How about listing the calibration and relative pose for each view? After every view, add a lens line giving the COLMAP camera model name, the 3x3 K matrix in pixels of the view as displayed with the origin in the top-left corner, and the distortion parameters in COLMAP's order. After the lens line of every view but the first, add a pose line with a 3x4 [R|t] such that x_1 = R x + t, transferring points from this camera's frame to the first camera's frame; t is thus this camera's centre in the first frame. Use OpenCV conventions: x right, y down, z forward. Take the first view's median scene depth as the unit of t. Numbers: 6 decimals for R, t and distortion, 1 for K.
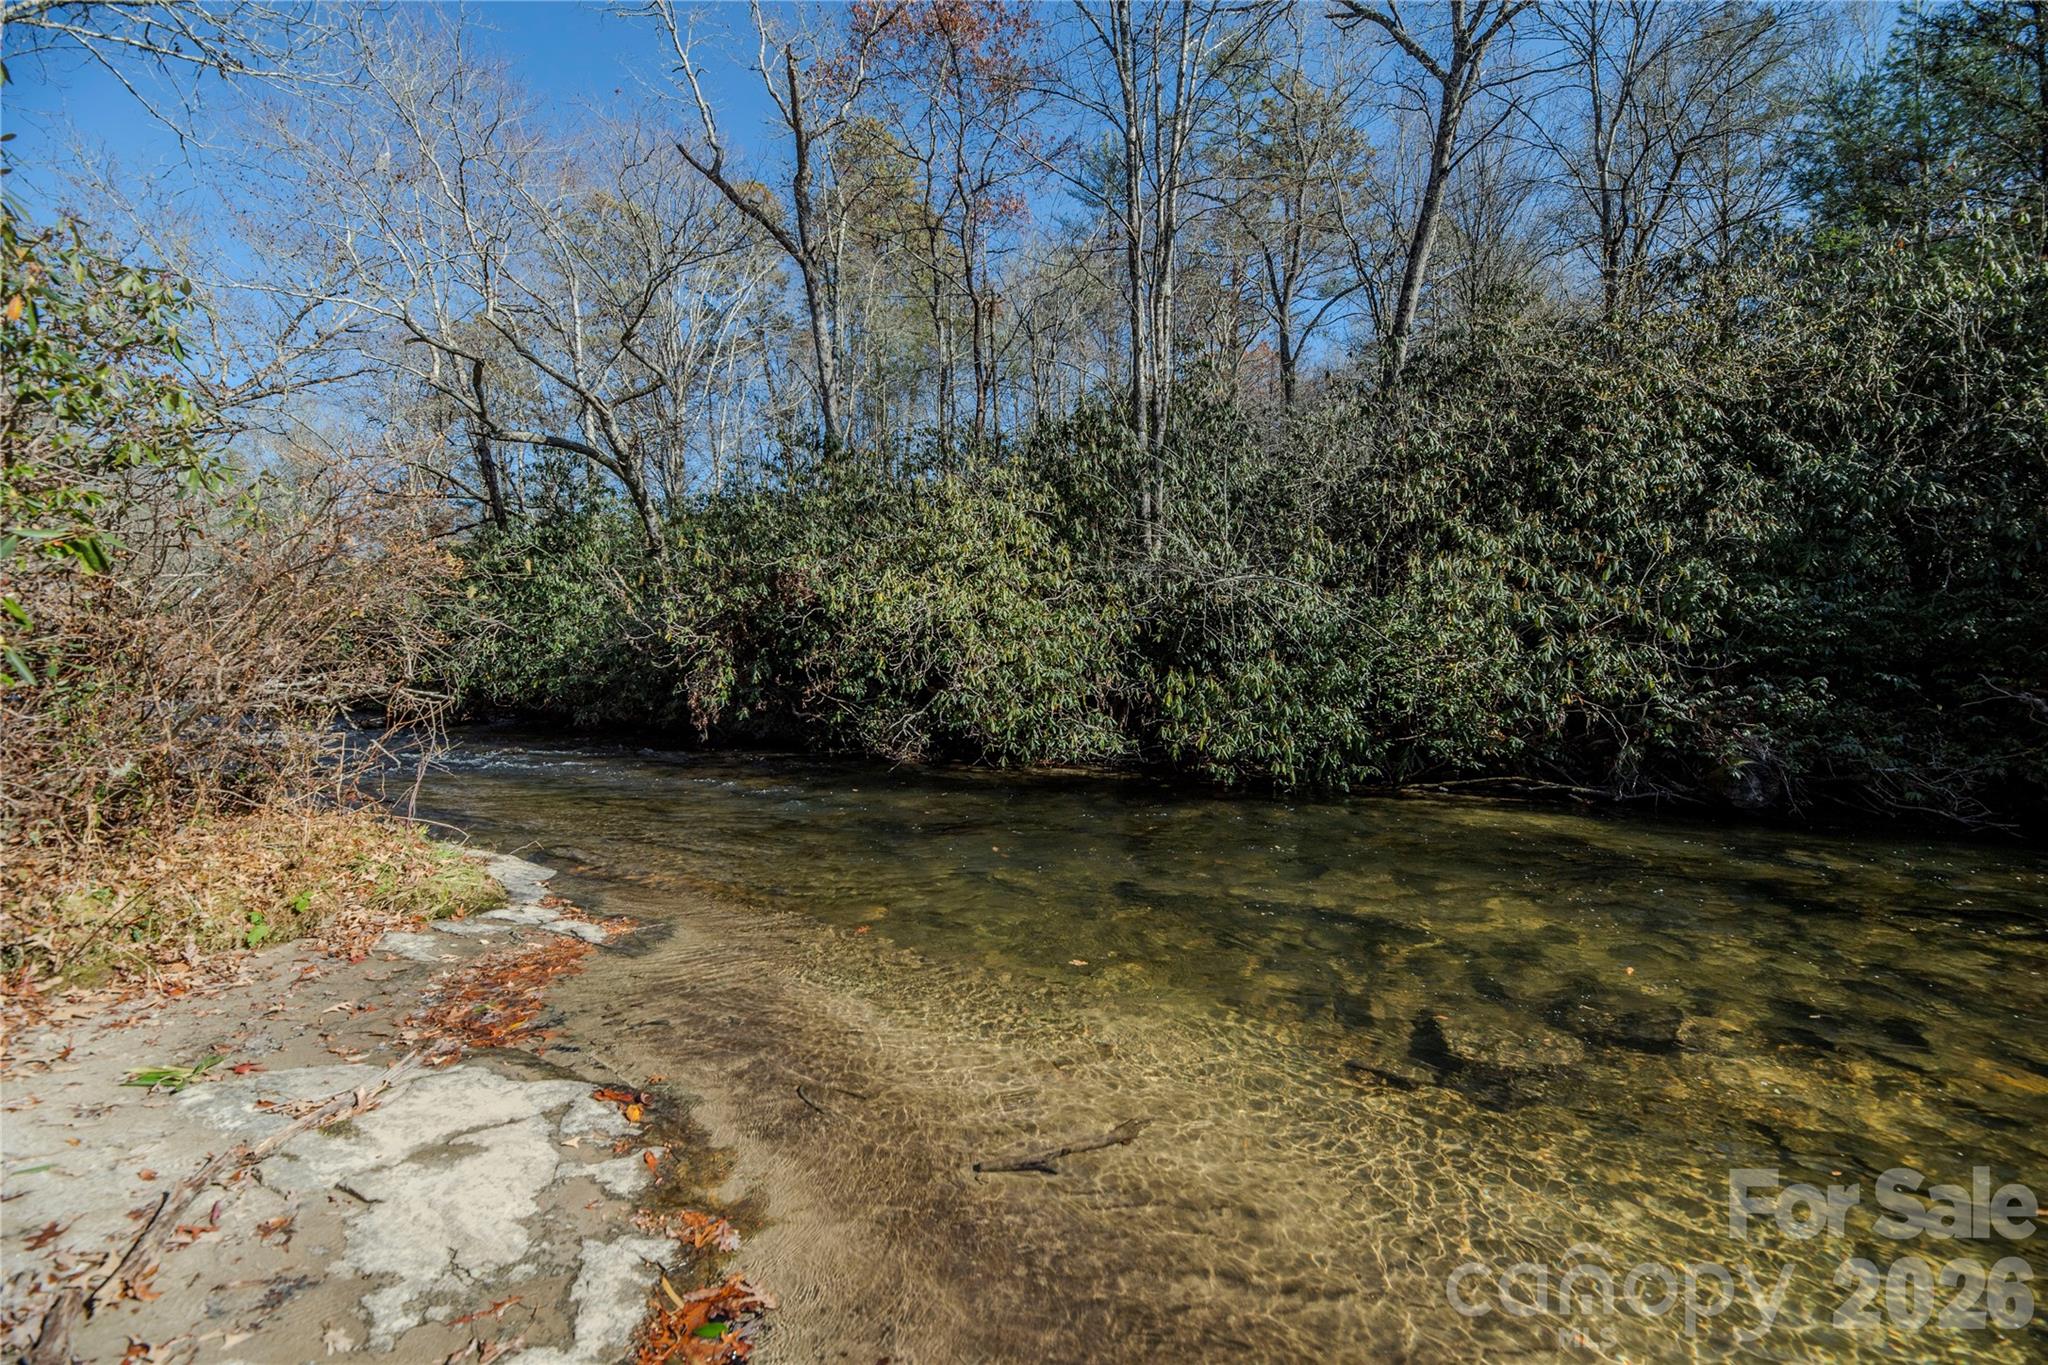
lens RADIAL K [[833.3, 0, 1028.5], [0, 833.3, 687.1], [0, 0, 1]] dist [-0.002595, -0.002153]
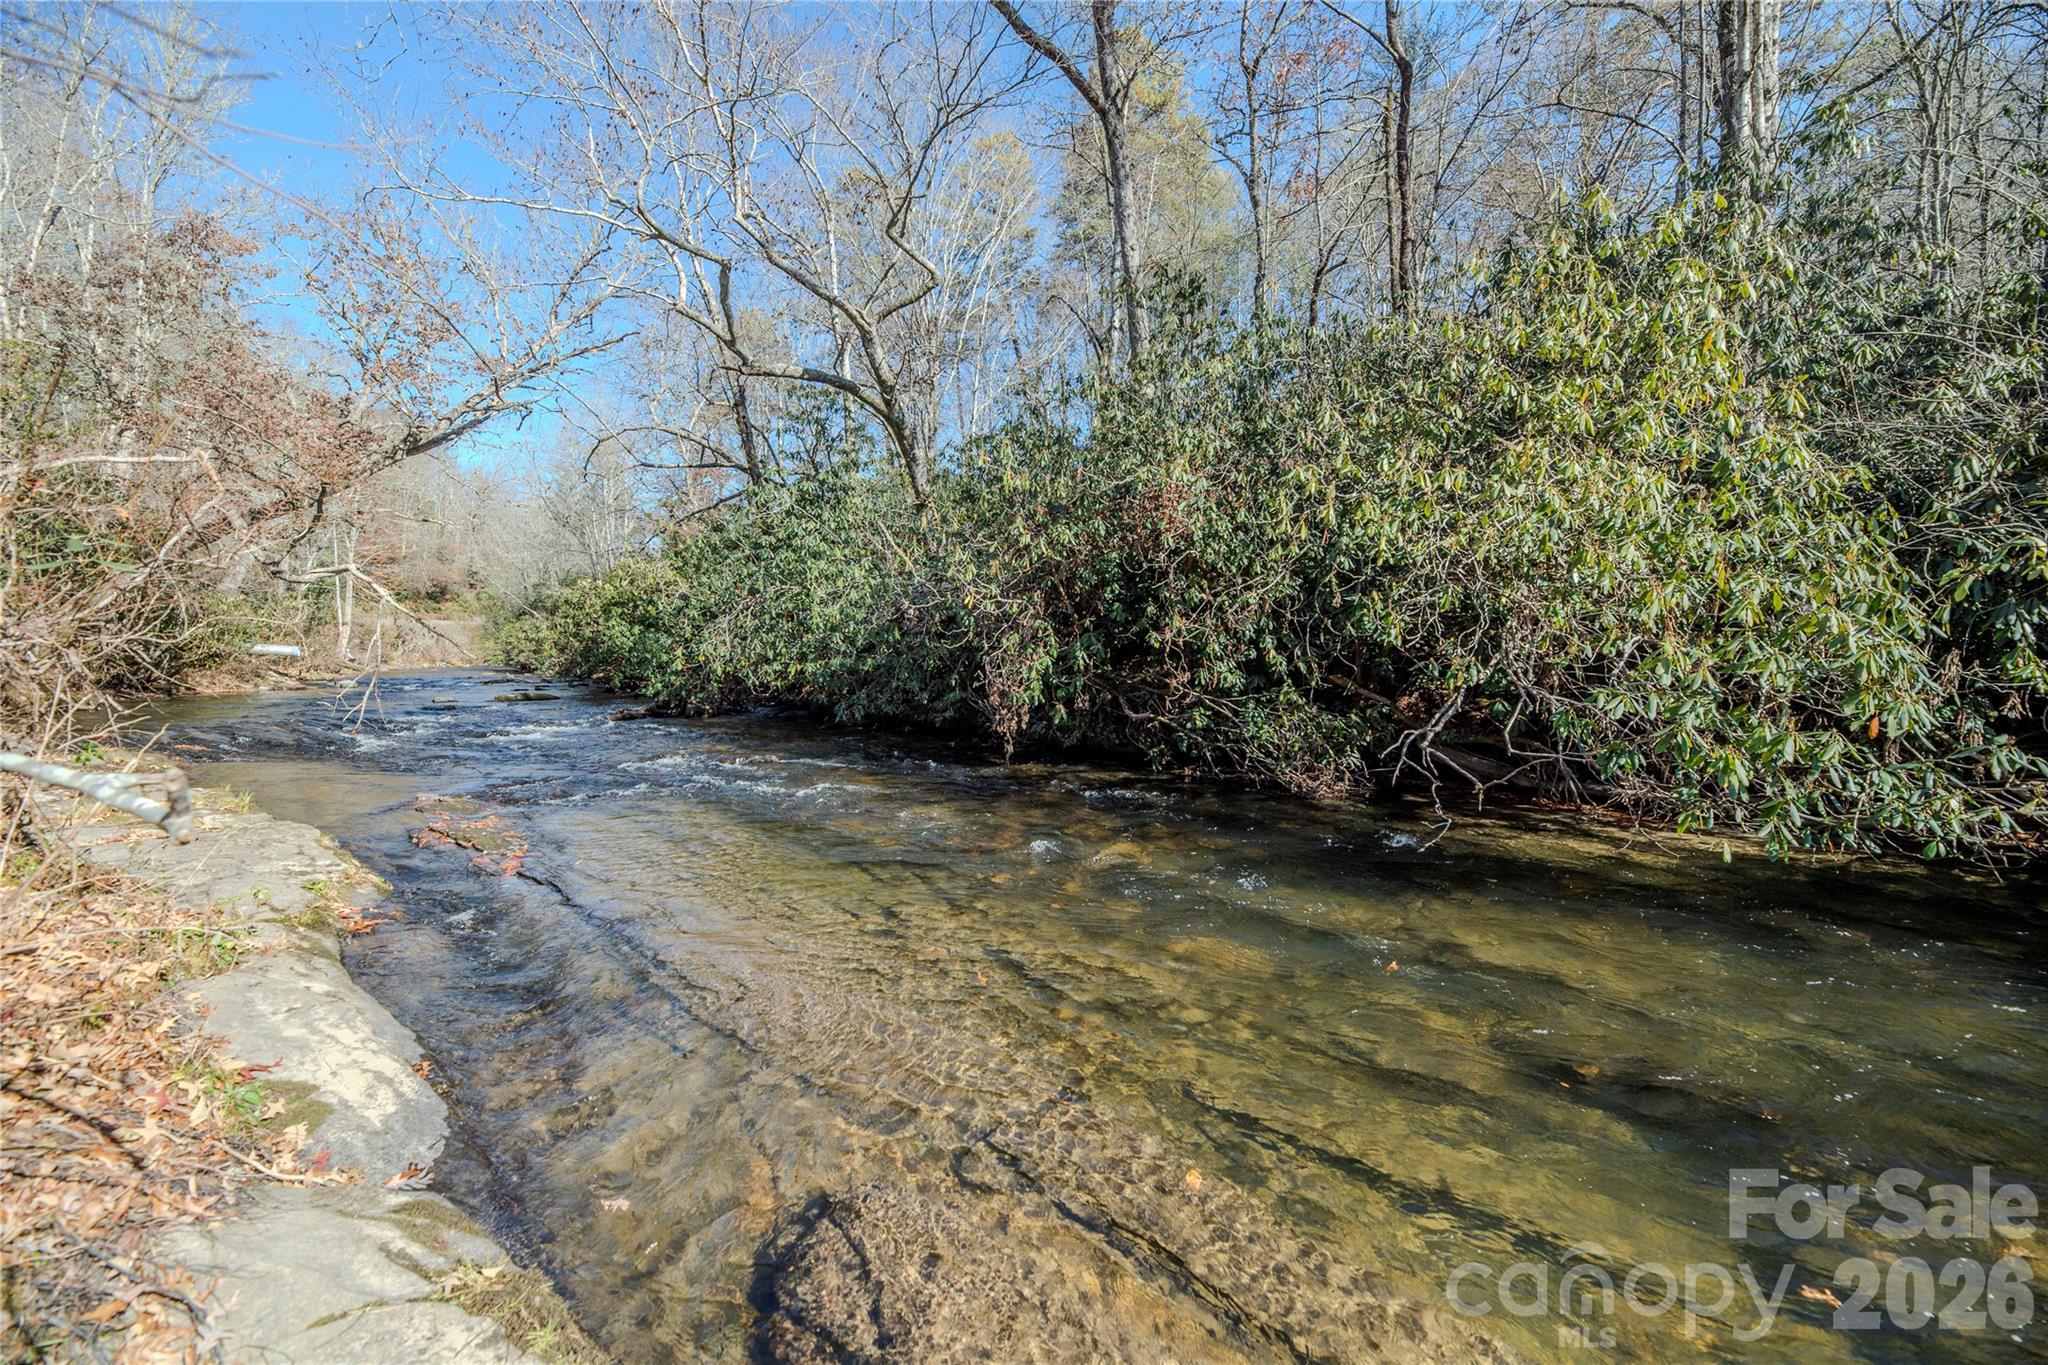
lens RADIAL K [[833.3, 0, 1021.3], [0, 833.3, 675.7], [0, 0, 1]] dist [-0.002595, -0.002153]
pose [[0.963199, -0.001083, -0.268788, -0.165809], [0.003937, 0.999941, 0.010081, -0.005660], [0.268761, -0.010768, 0.963147, 0.288693]]
